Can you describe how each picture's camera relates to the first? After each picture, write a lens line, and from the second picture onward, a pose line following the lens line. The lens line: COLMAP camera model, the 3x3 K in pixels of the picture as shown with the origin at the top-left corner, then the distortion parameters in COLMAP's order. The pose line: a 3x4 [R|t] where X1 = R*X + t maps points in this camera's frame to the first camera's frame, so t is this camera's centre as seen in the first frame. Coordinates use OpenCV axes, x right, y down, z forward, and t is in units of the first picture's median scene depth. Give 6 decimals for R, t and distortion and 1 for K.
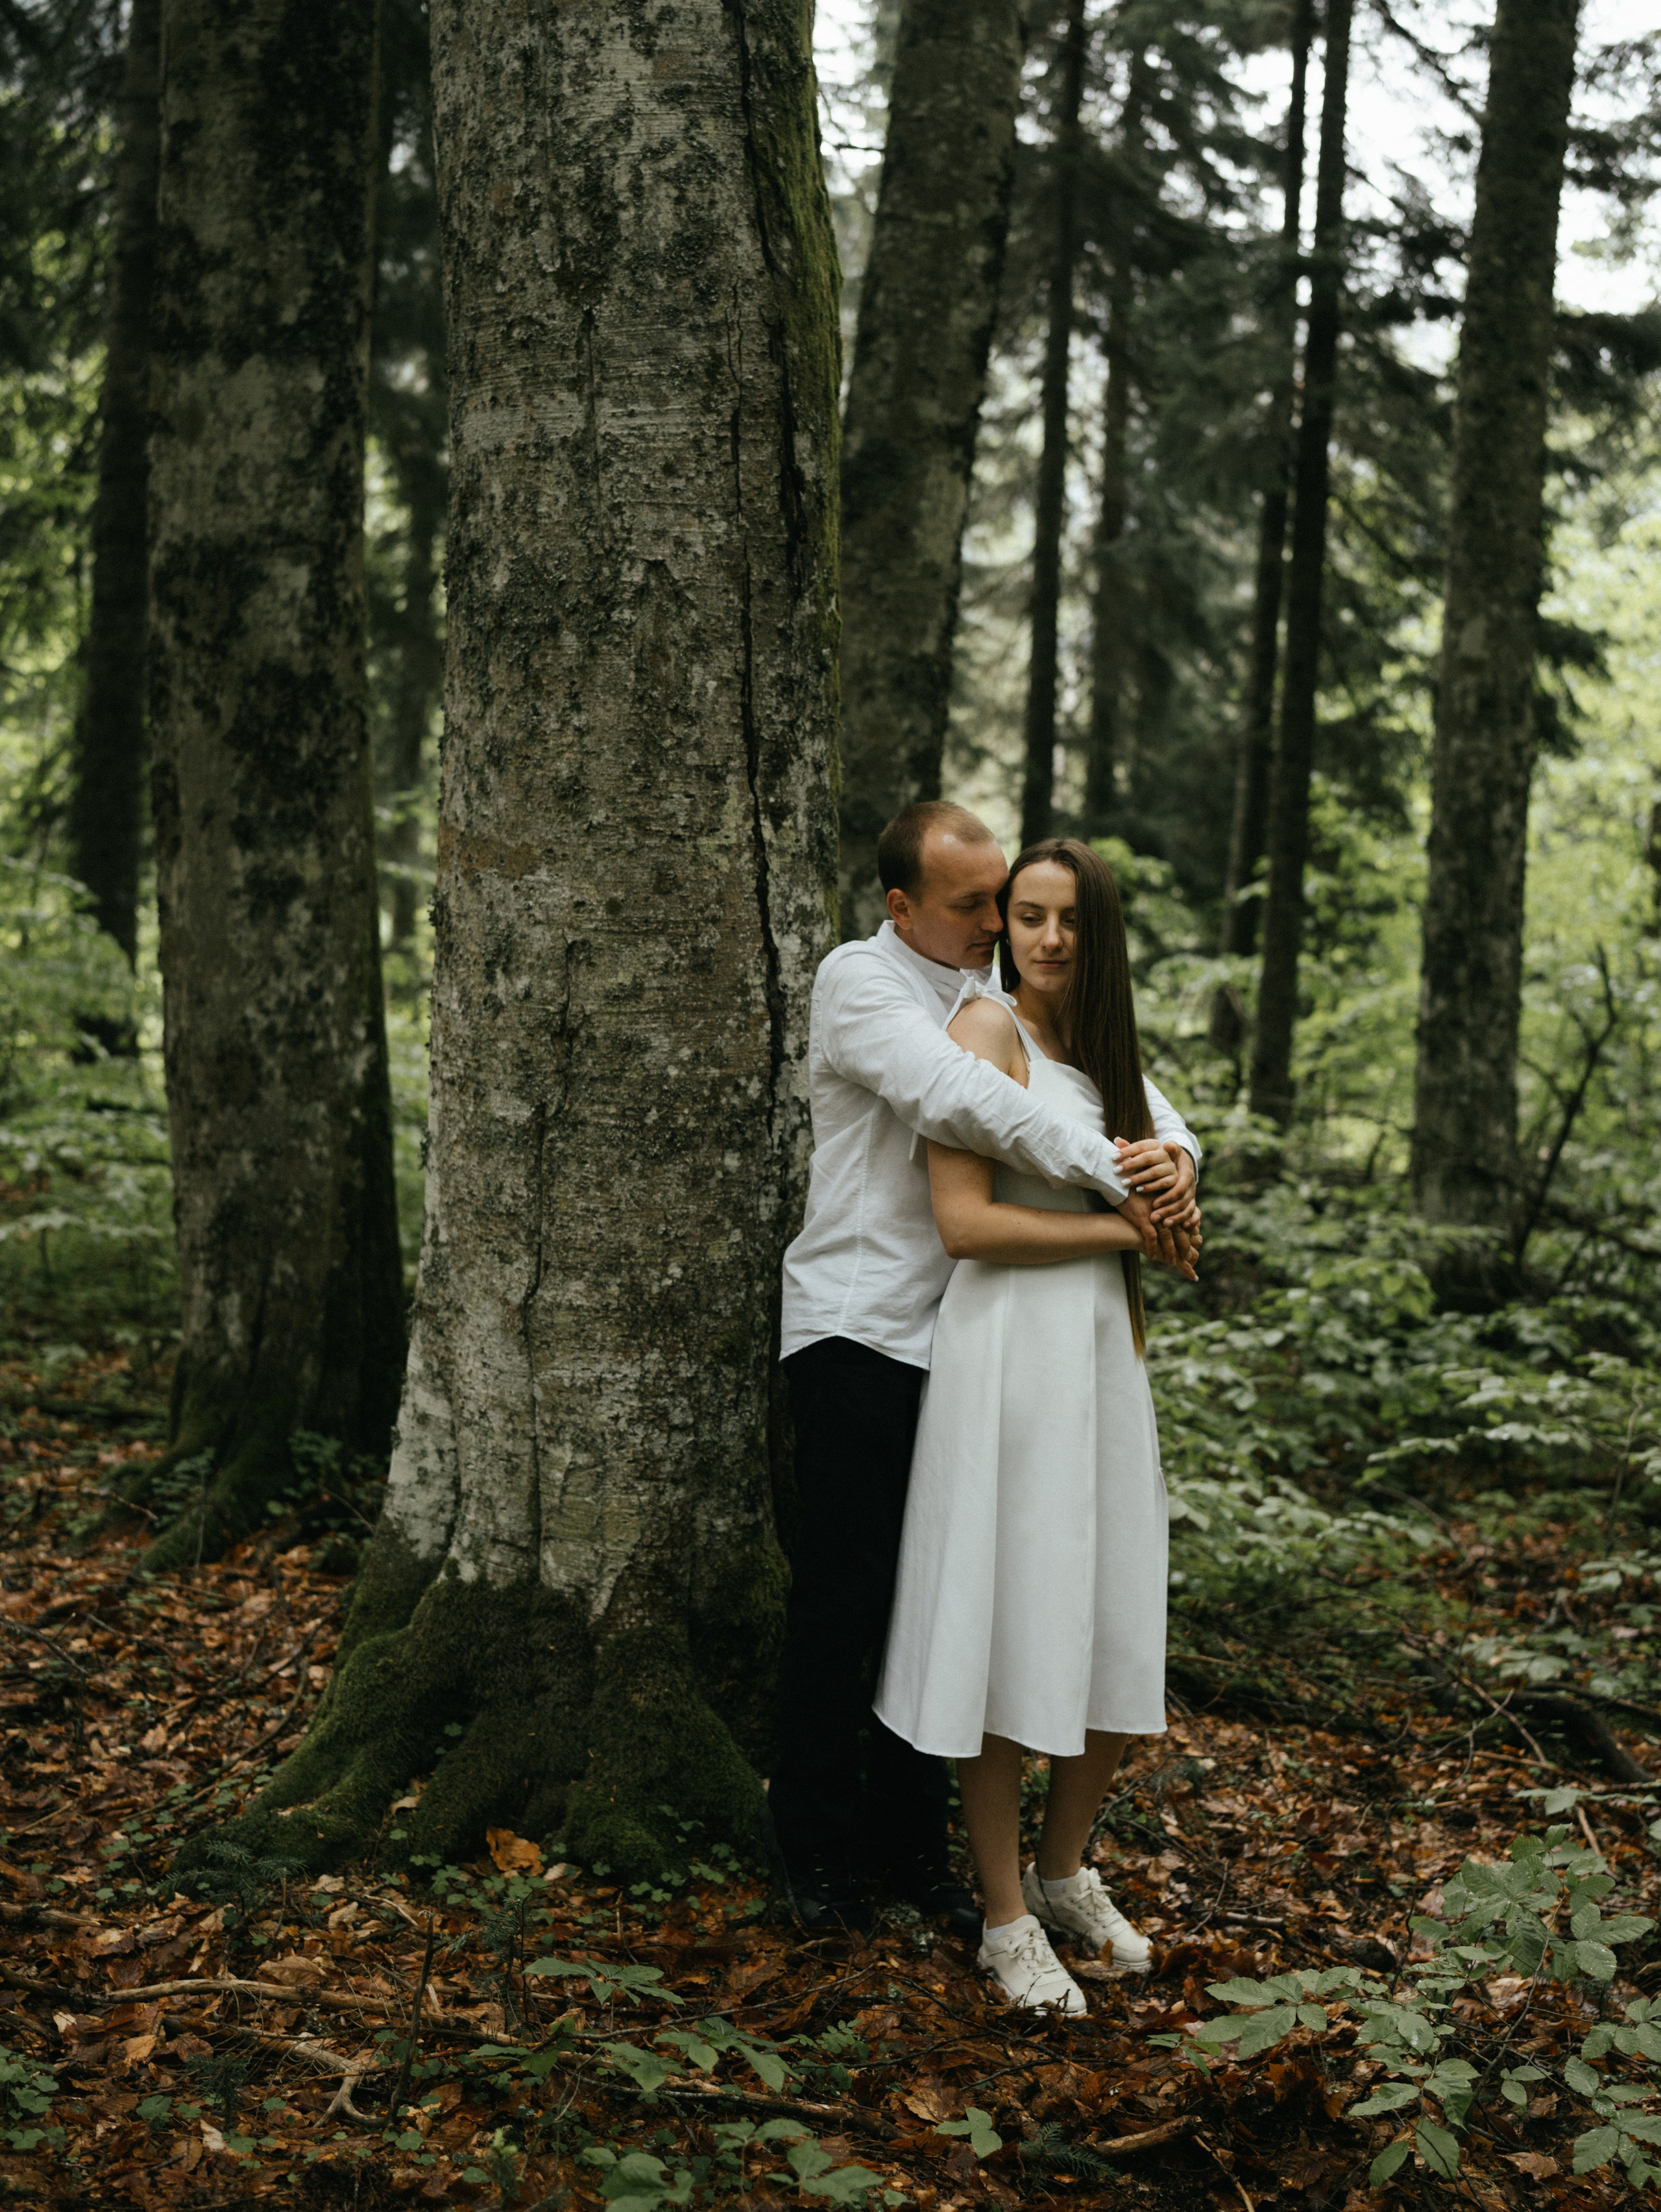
lens RADIAL K [[2417.3, 0, 802.8], [0, 2417.3, 1098.5], [0, 0, 1]] dist [-0.173385, 0.255707]
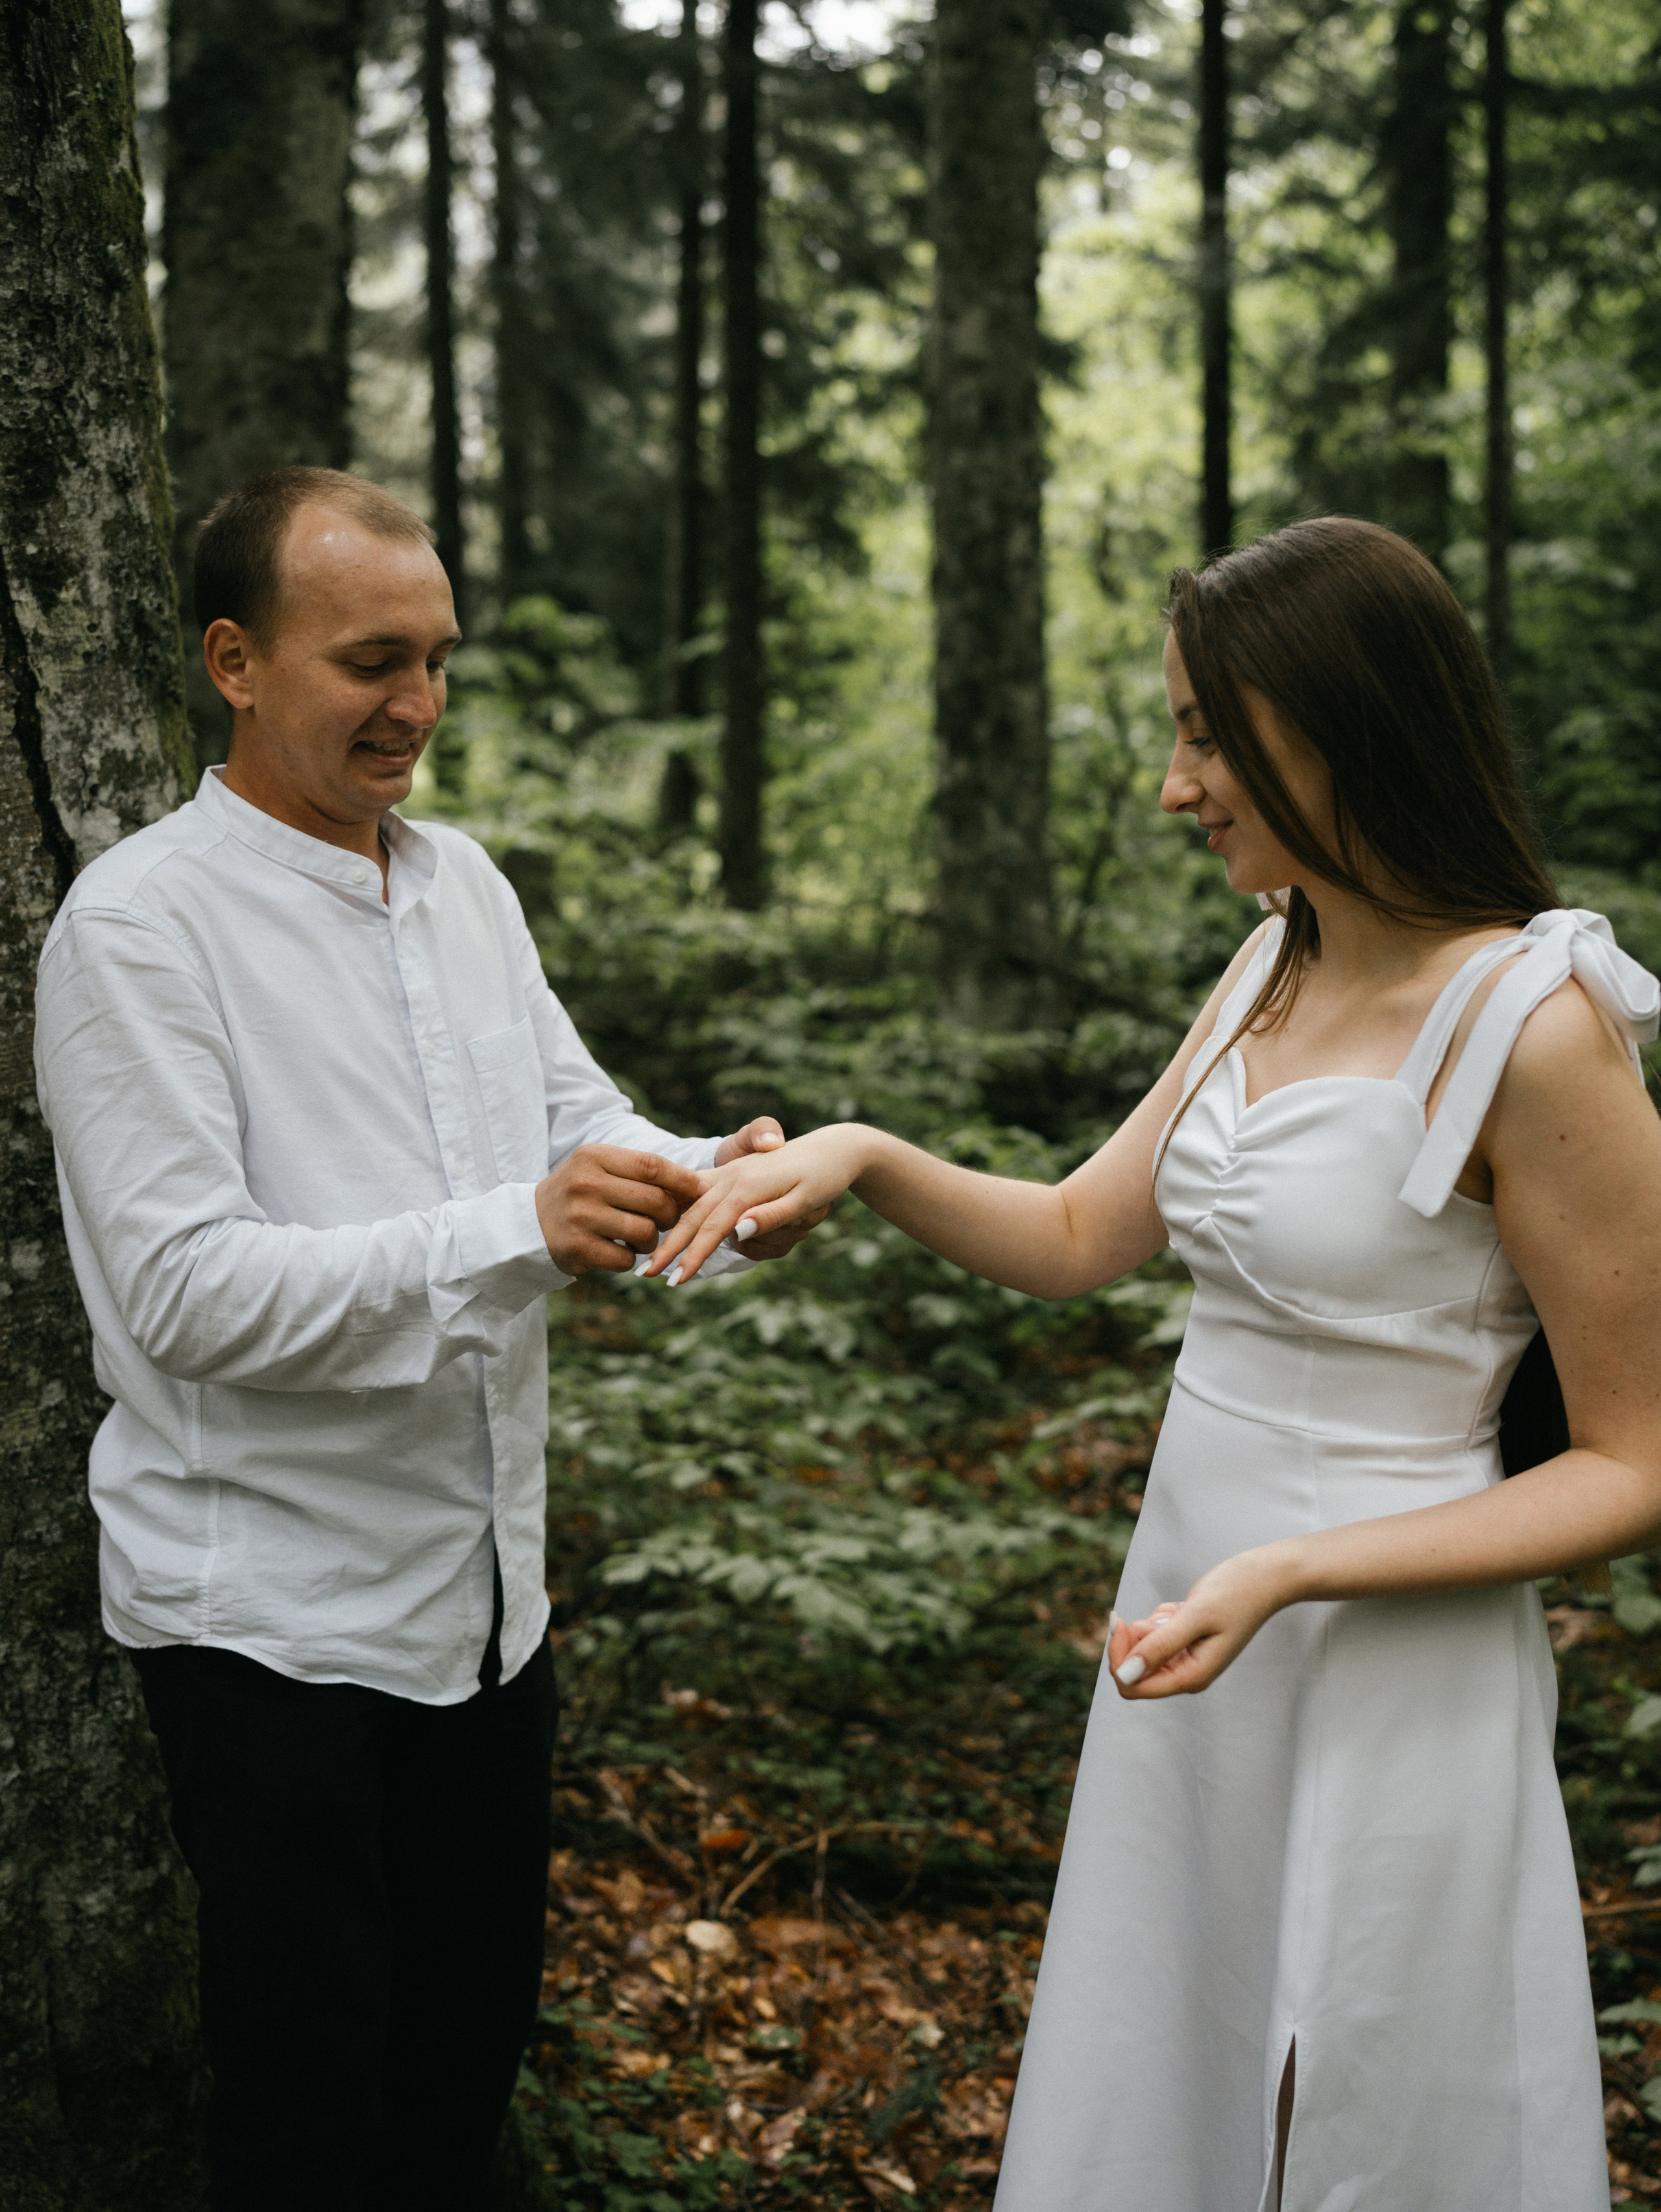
lens RADIAL K [[2413.2, 0, 830.5], [0, 2413.2, 1106.0], [0, 0, 1]] dist [-0.186793, 0.248707]
pose [[0.966589, -0.099971, 0.236034, 0.021026], [0.075536, 0.991012, 0.110410, -0.050321], [-0.244950, -0.088892, 0.965452, 0.474392]]
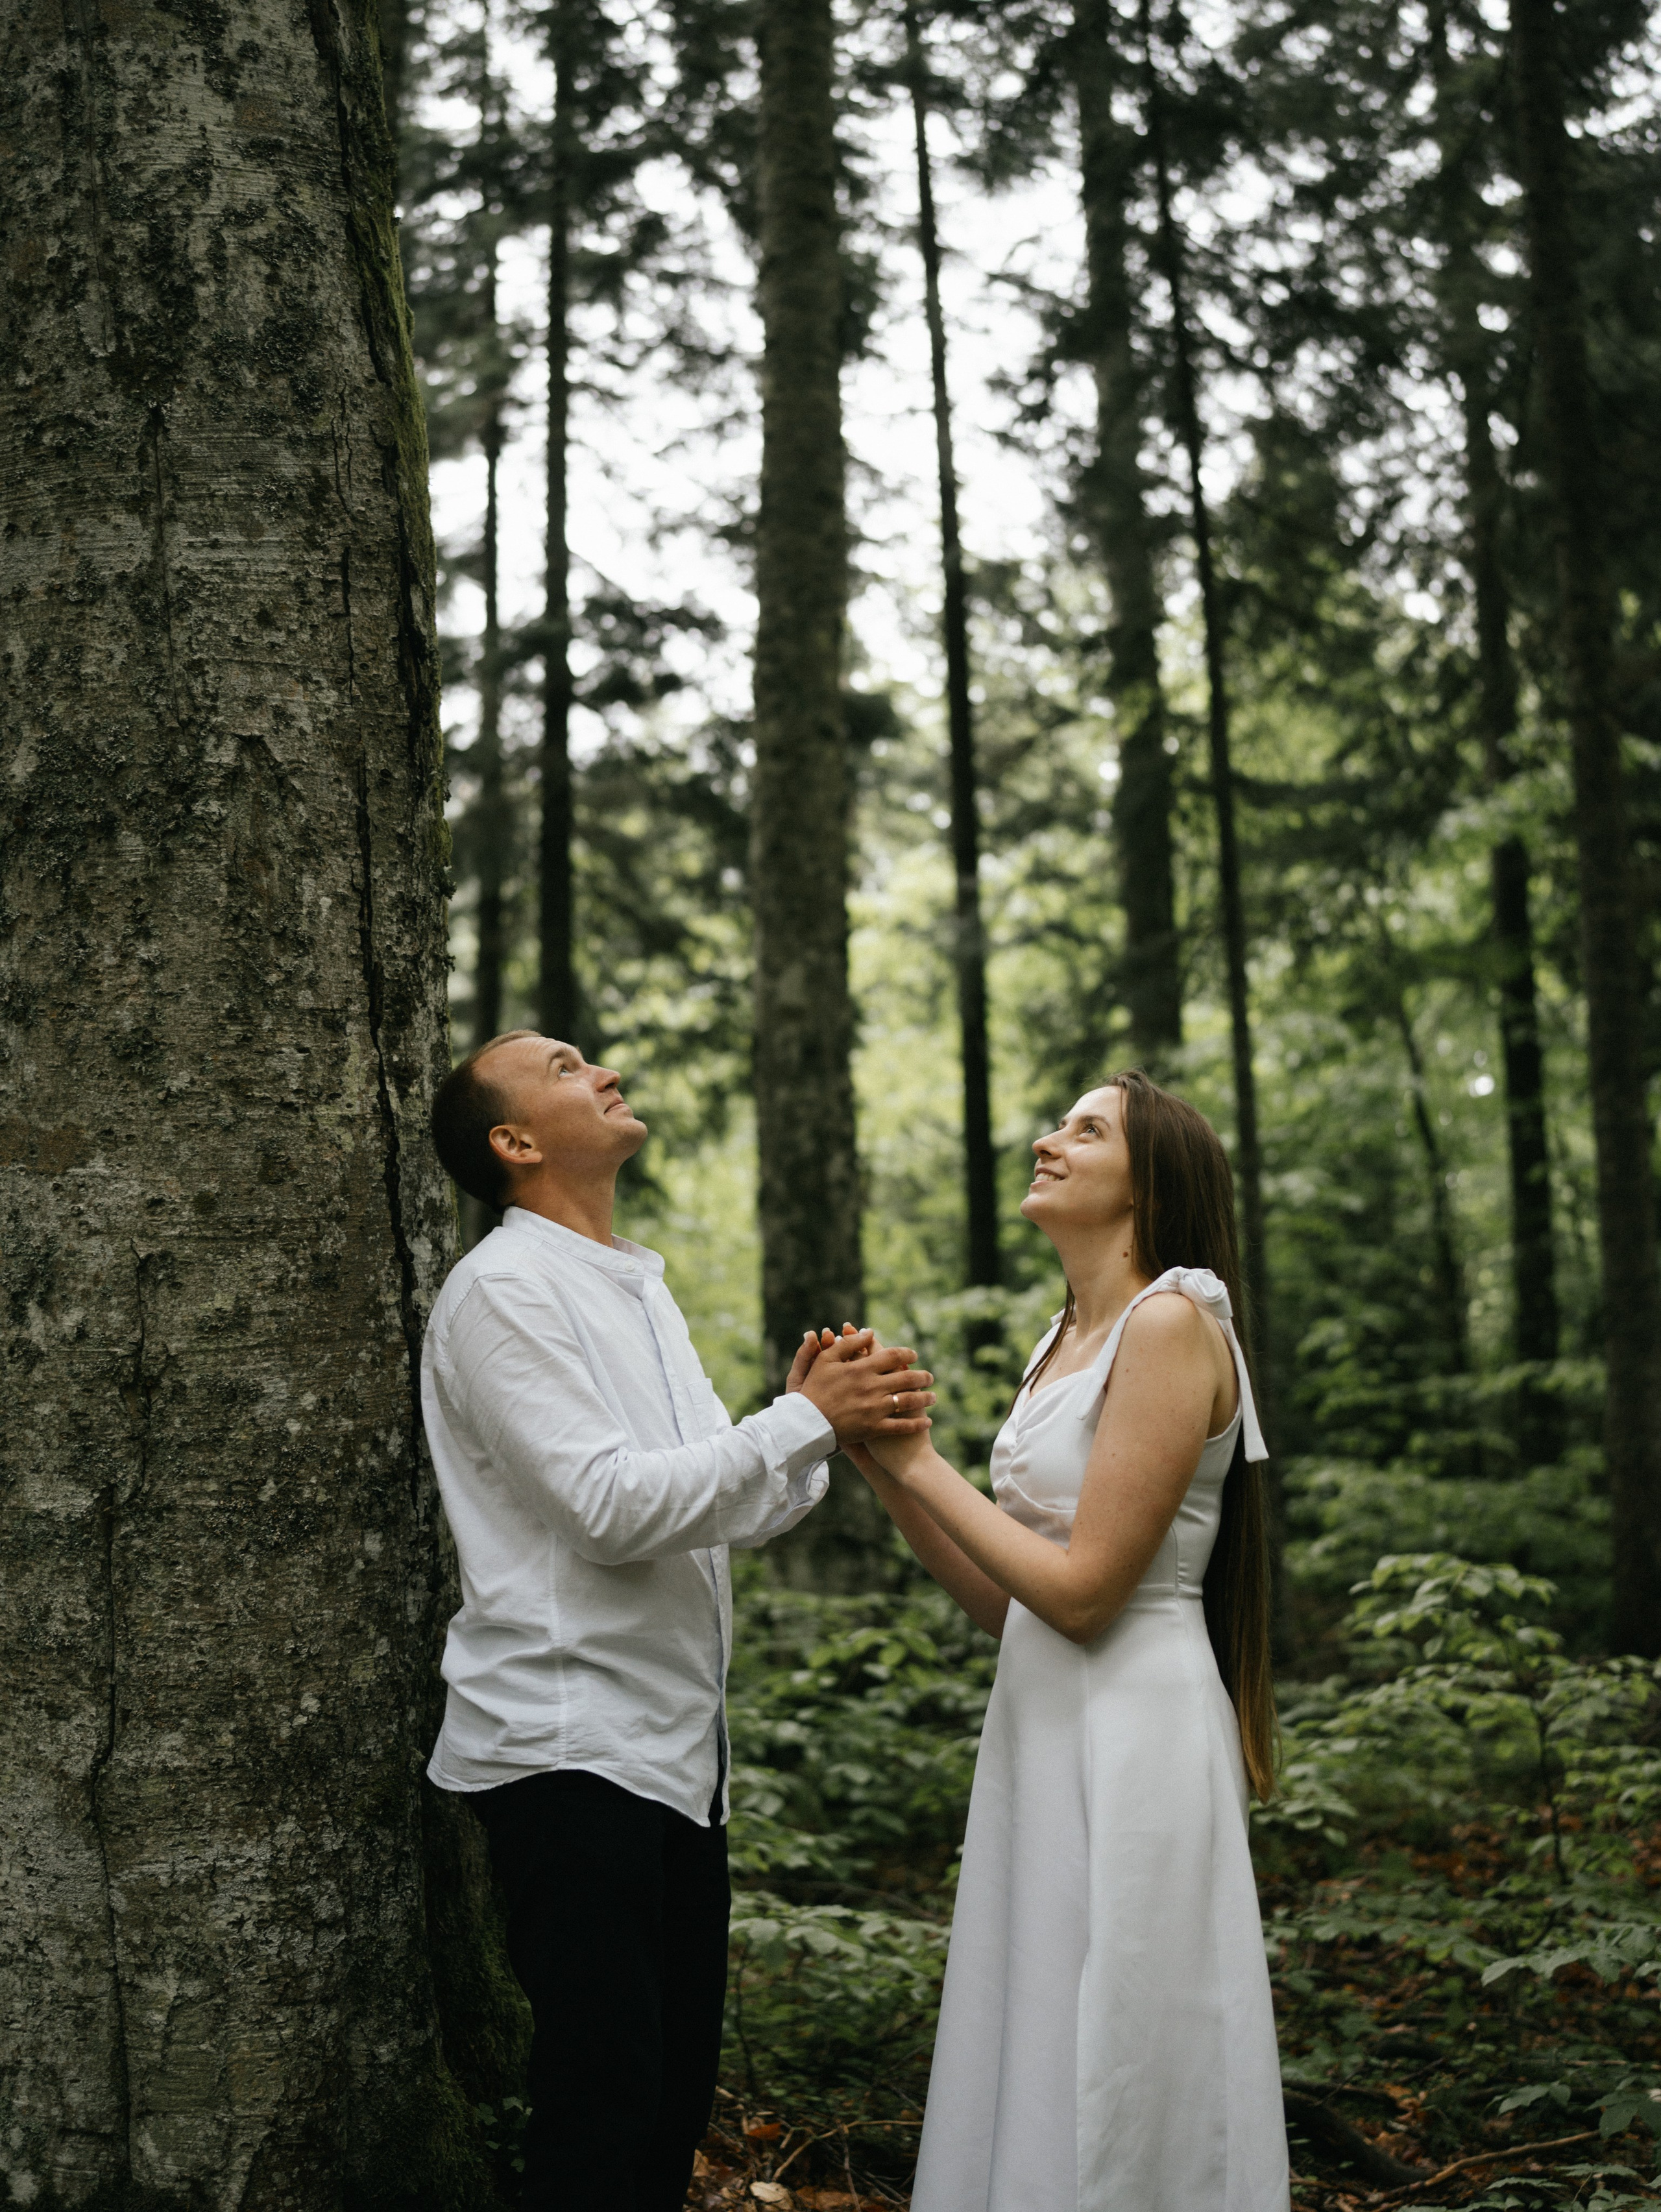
lens RADIAL K [[2413.2, 0, 830.5], [0, 2413.2, 1106.0], [0, 0, 1]] dist [-0.186793, 0.248707]
pose [[0.933017, -0.034330, 0.358191, -0.156350], [0.095165, 0.983537, -0.153621, 0.019506], [-0.347020, 0.177418, 0.920923, 0.263098]]
